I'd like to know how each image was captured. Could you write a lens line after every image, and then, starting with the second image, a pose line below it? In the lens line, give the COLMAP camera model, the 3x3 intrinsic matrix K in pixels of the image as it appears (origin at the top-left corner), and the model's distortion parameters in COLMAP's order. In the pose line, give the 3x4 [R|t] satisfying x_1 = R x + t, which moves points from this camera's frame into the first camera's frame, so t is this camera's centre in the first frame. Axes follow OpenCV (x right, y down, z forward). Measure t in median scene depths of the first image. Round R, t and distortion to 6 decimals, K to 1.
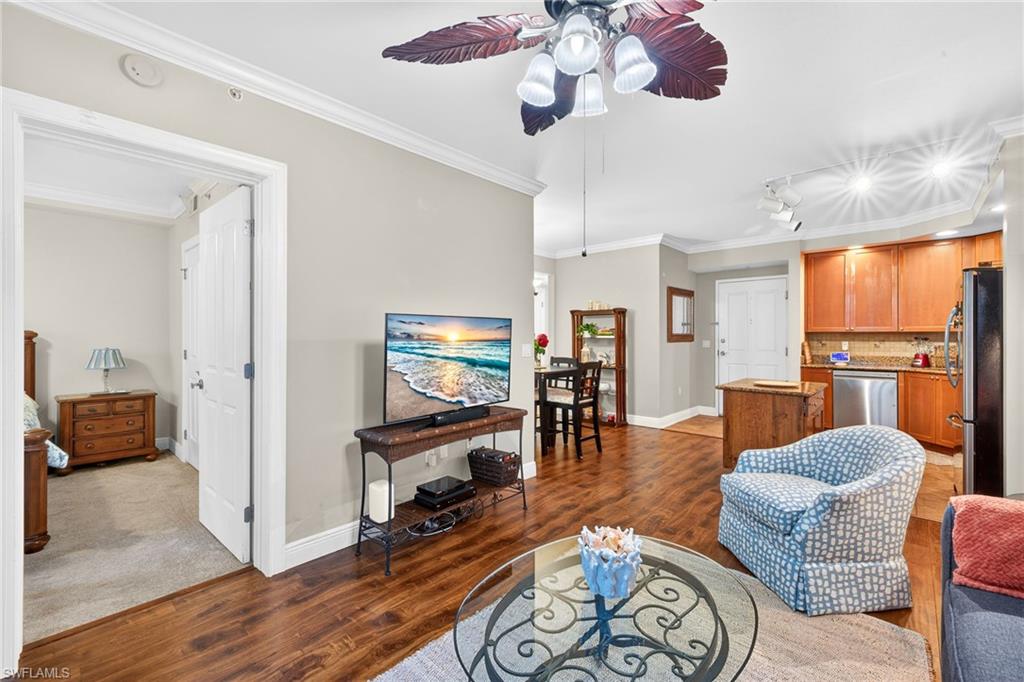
lens RADIAL K [[430.1, 0, 507.4], [0, 430.1, 336.4], [0, 0, 1]] dist [0.008584, -0.002417]
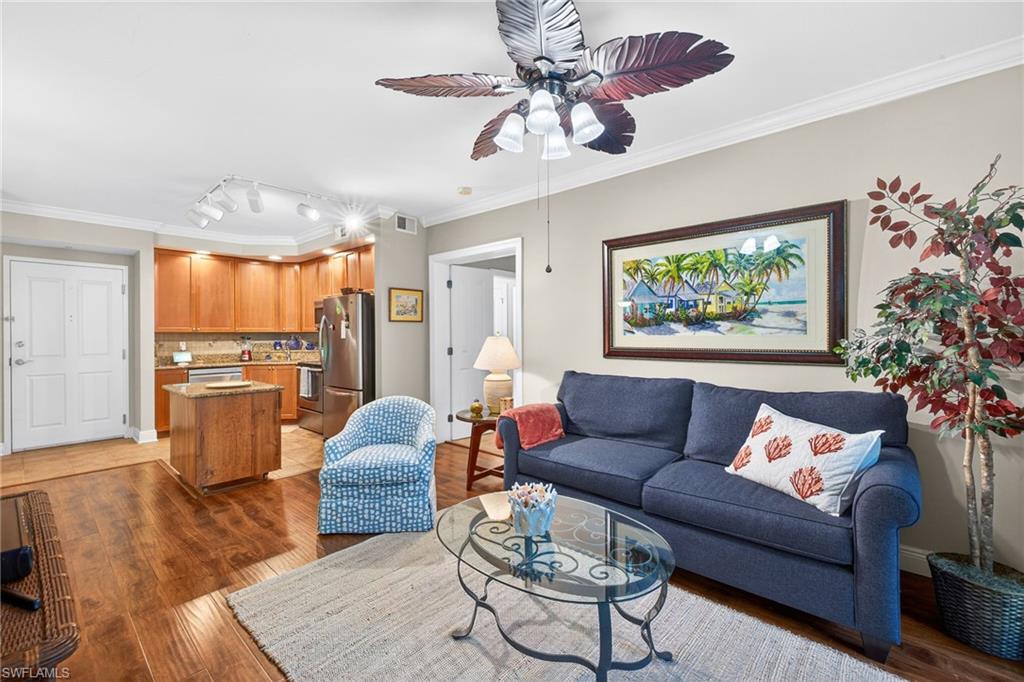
lens RADIAL K [[430.1, 0, 506.1], [0, 430.1, 335.3], [0, 0, 1]] dist [0.008584, -0.002417]
pose [[-0.016094, -0.002287, 0.999868, -0.252791], [0.006729, 0.999974, 0.002395, -0.000030], [-0.999848, 0.006767, -0.016078, 0.263952]]
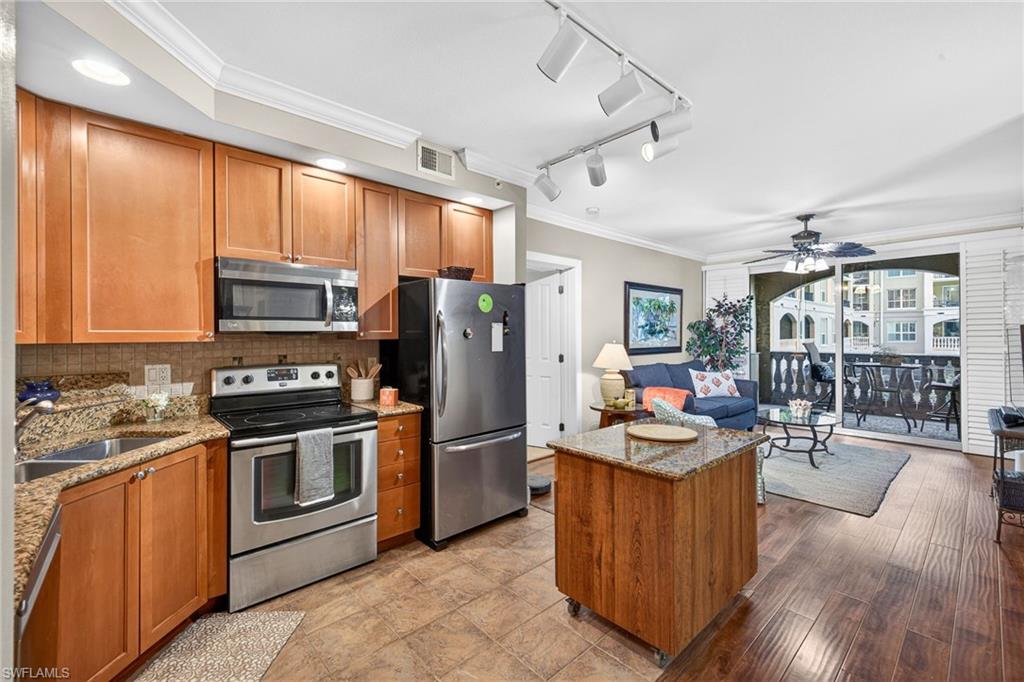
lens RADIAL K [[430.1, 0, 508.4], [0, 430.1, 335.7], [0, 0, 1]] dist [0.008584, -0.002417]
pose [[-0.996070, 0.003754, 0.088487, 0.531759], [0.004103, 0.999985, 0.003761, -0.015285], [-0.088472, 0.004110, -0.996070, 1.093700]]
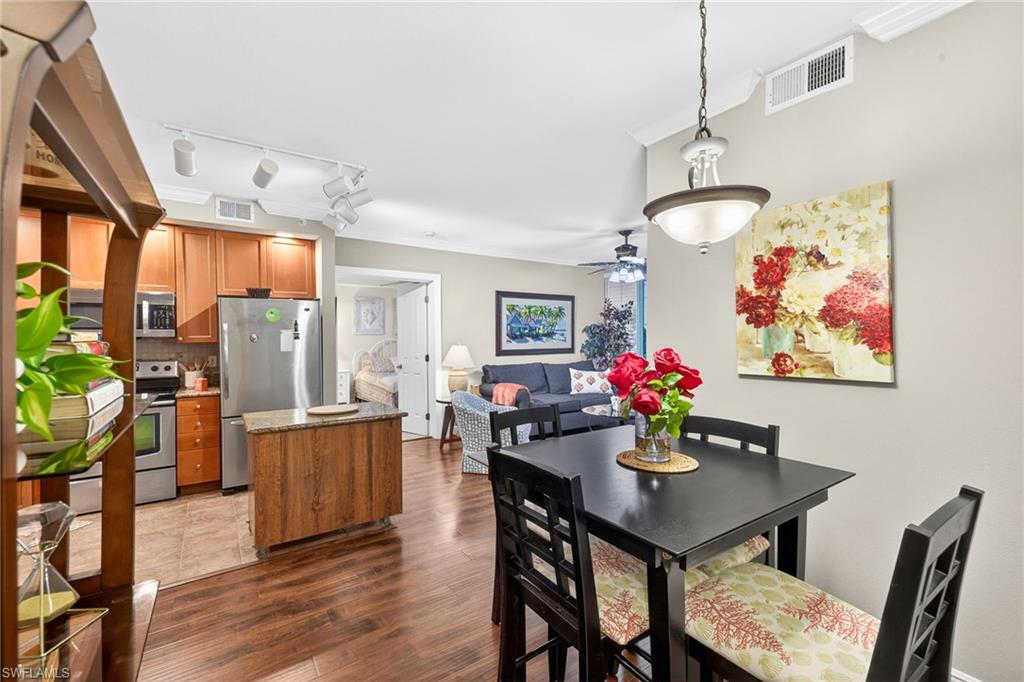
lens RADIAL K [[430.1, 0, 510.6], [0, 430.1, 341.1], [0, 0, 1]] dist [0.008584, -0.002417]
pose [[-0.977939, 0.005212, 0.208826, 0.094608], [0.007657, 0.999911, 0.010902, -0.015596], [-0.208750, 0.012260, -0.977892, 1.175447]]
